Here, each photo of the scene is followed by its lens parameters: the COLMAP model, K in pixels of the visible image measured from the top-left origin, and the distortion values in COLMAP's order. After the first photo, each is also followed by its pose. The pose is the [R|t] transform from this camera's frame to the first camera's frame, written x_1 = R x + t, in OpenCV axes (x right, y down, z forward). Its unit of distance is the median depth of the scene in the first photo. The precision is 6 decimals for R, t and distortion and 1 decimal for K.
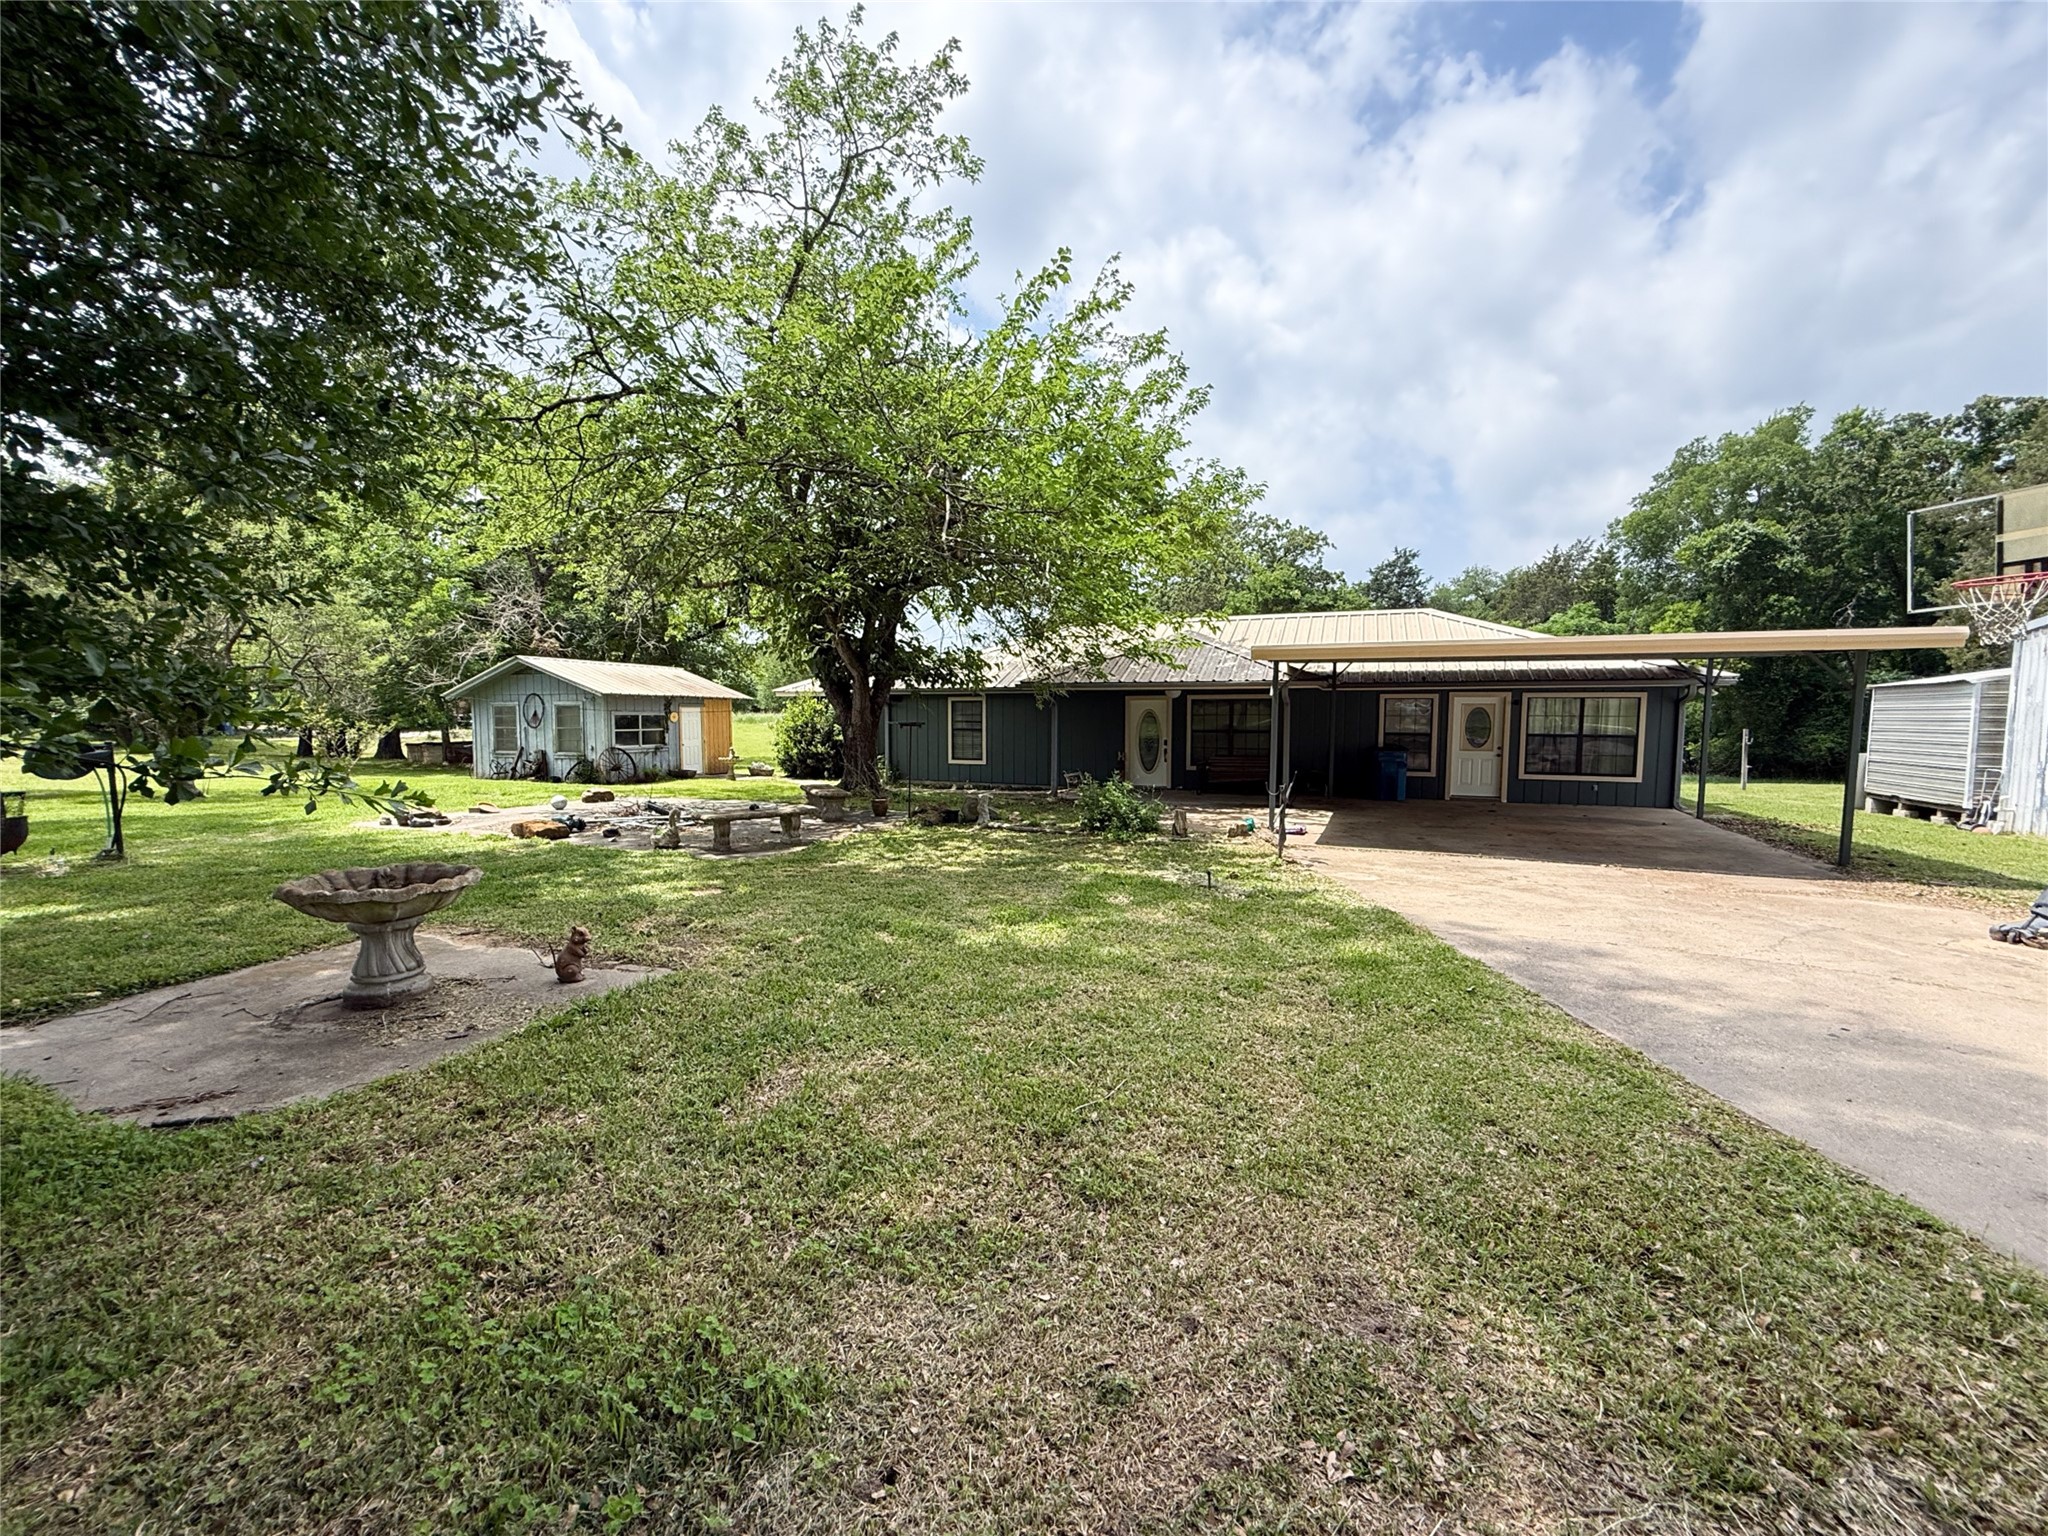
lens RADIAL K [[827.7, 0, 1021.2], [0, 827.7, 762.1], [0, 0, 1]] dist [0.003718, 0.000310]
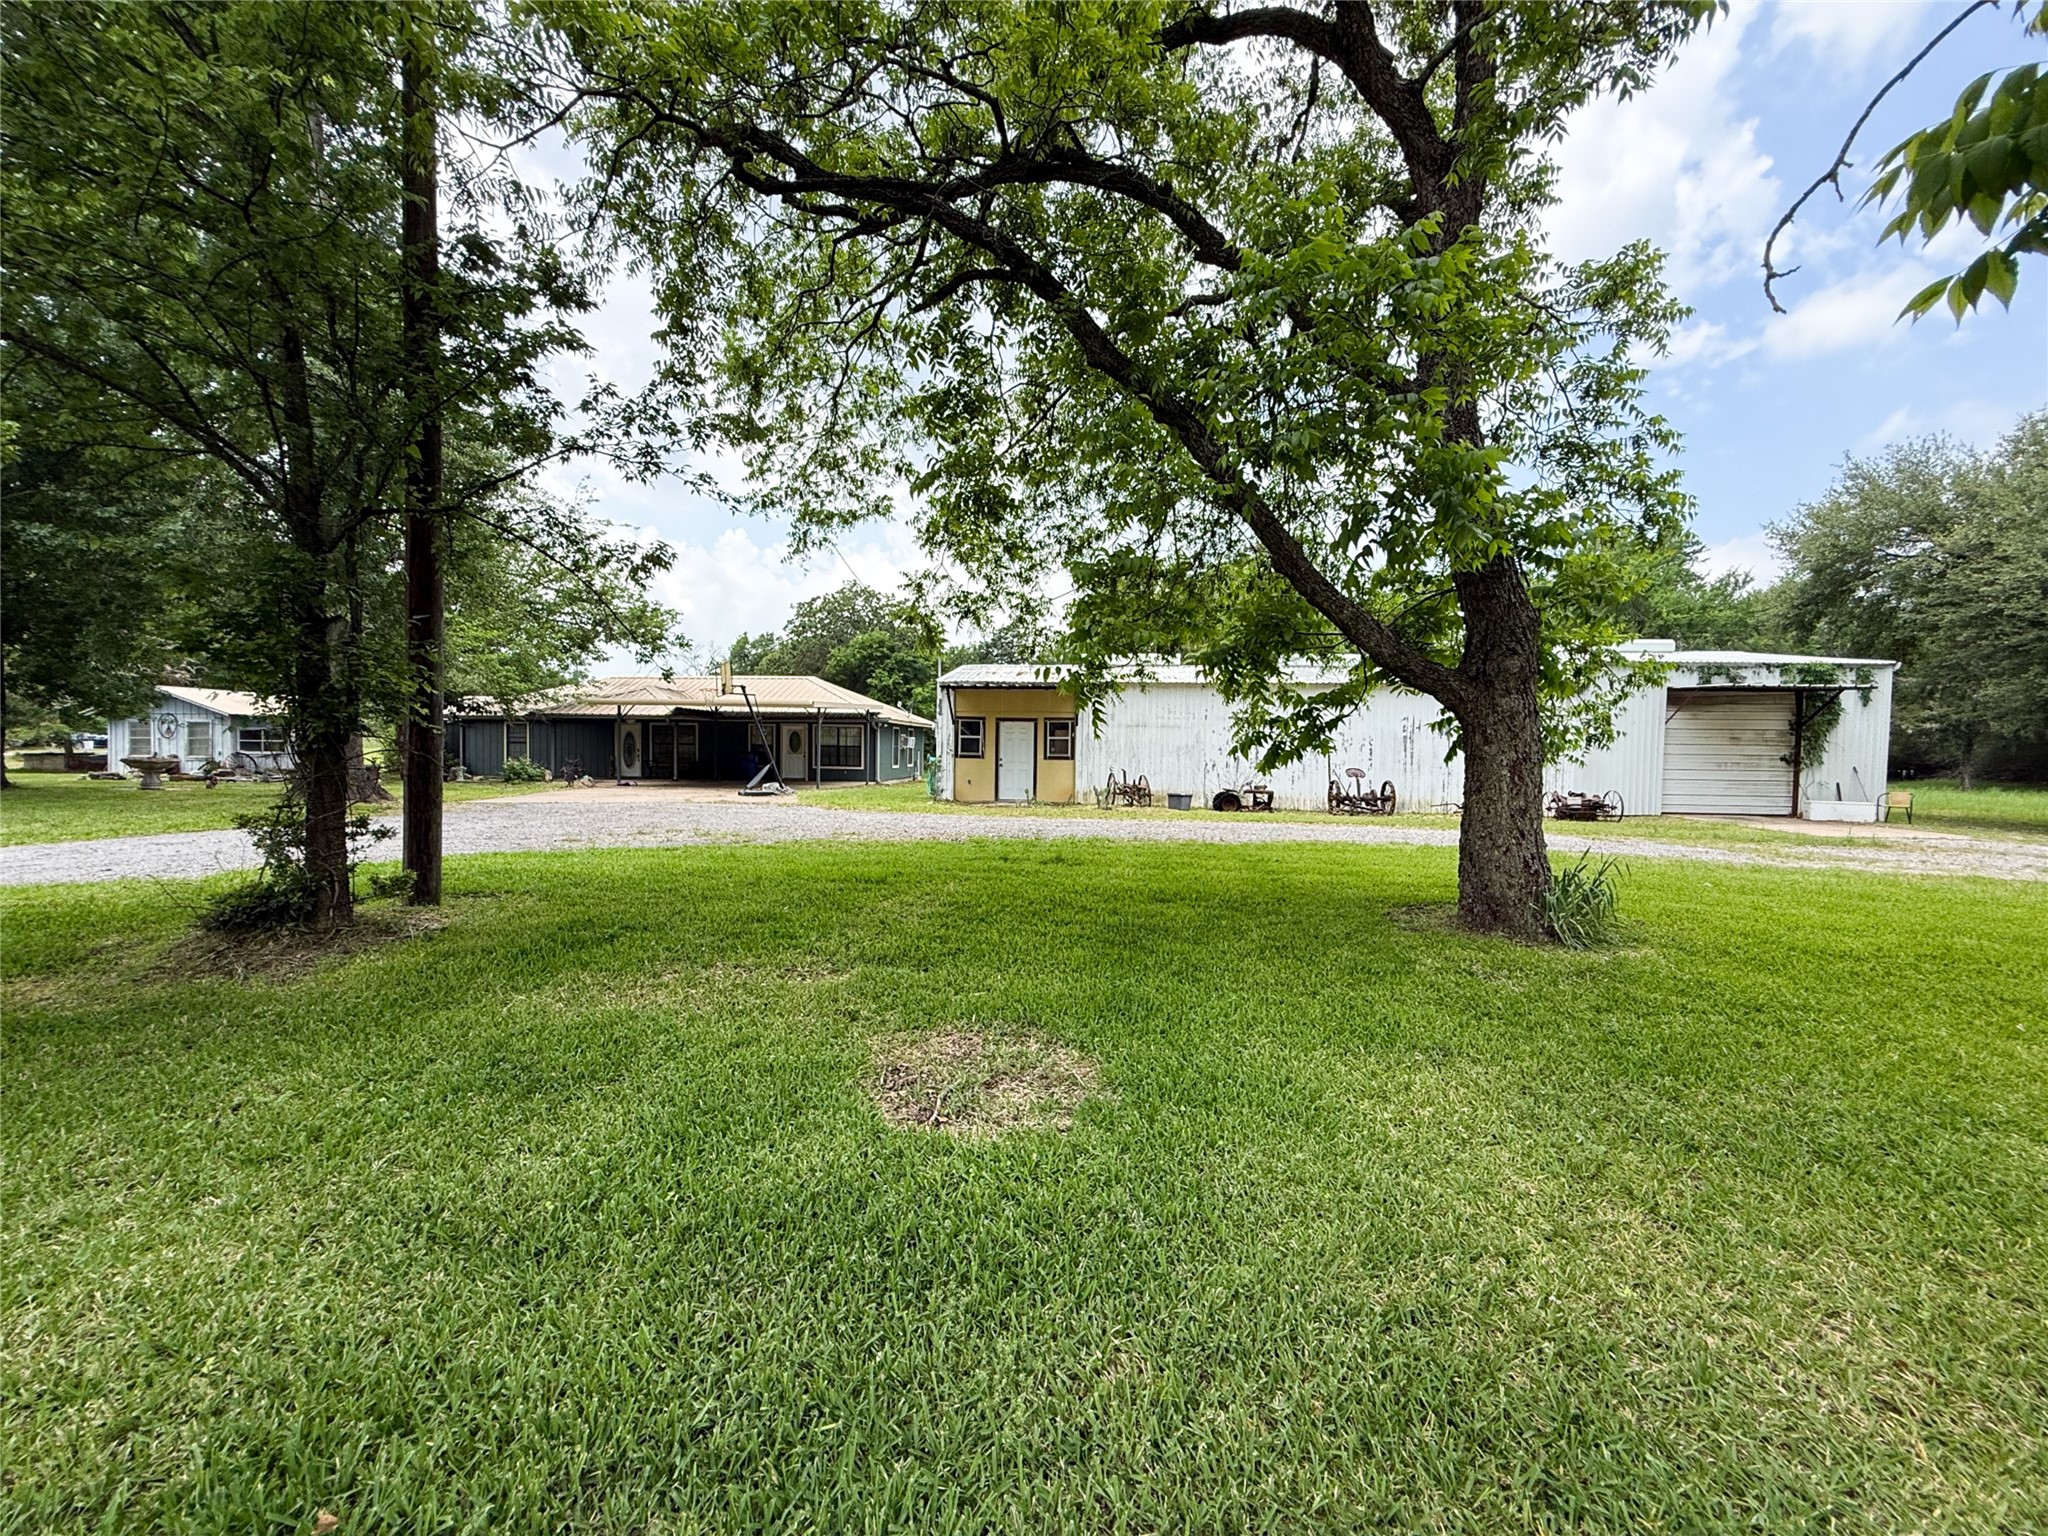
lens RADIAL K [[822.6, 0, 1018.5], [0, 822.6, 769.7], [0, 0, 1]] dist [-0.000157, 0.002769]
pose [[0.958117, 0.002977, 0.286362, 0.438812], [0.006212, 0.999495, -0.031177, 0.073842], [-0.286310, 0.031650, 0.957614, -0.838303]]
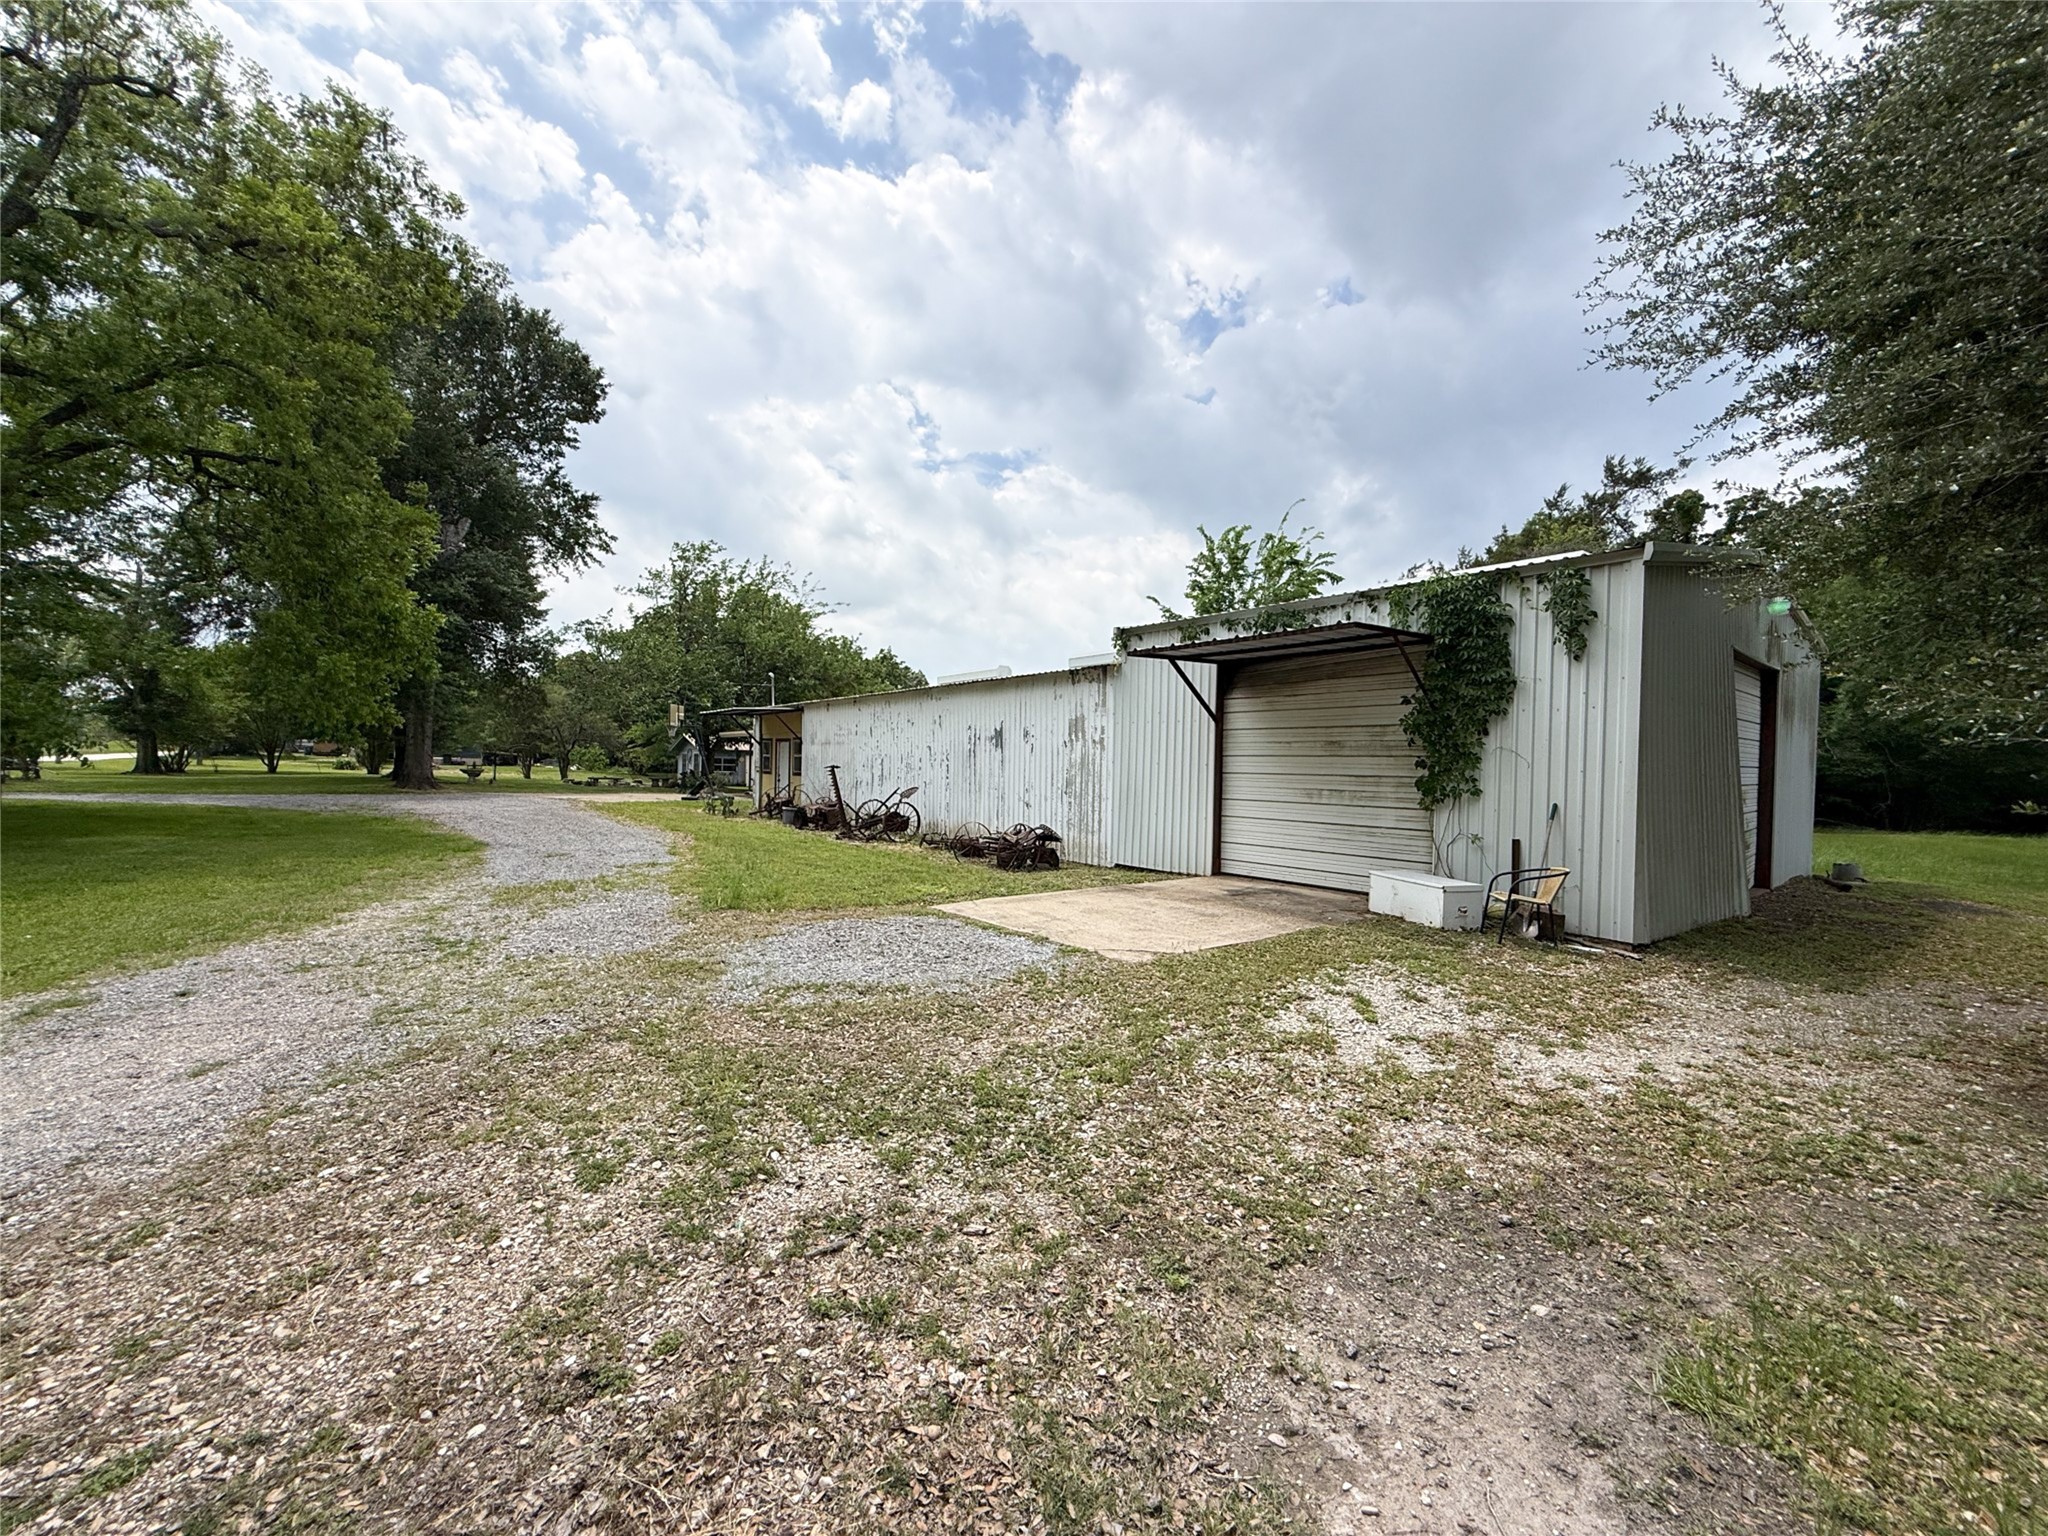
lens RADIAL K [[822.6, 0, 1018.5], [0, 822.6, 769.7], [0, 0, 1]] dist [-0.000157, 0.002769]
pose [[0.858046, 0.016979, -0.513292, 1.686877], [-0.049860, 0.997486, -0.050353, 0.063460], [0.511147, 0.068798, 0.856736, -0.680224]]
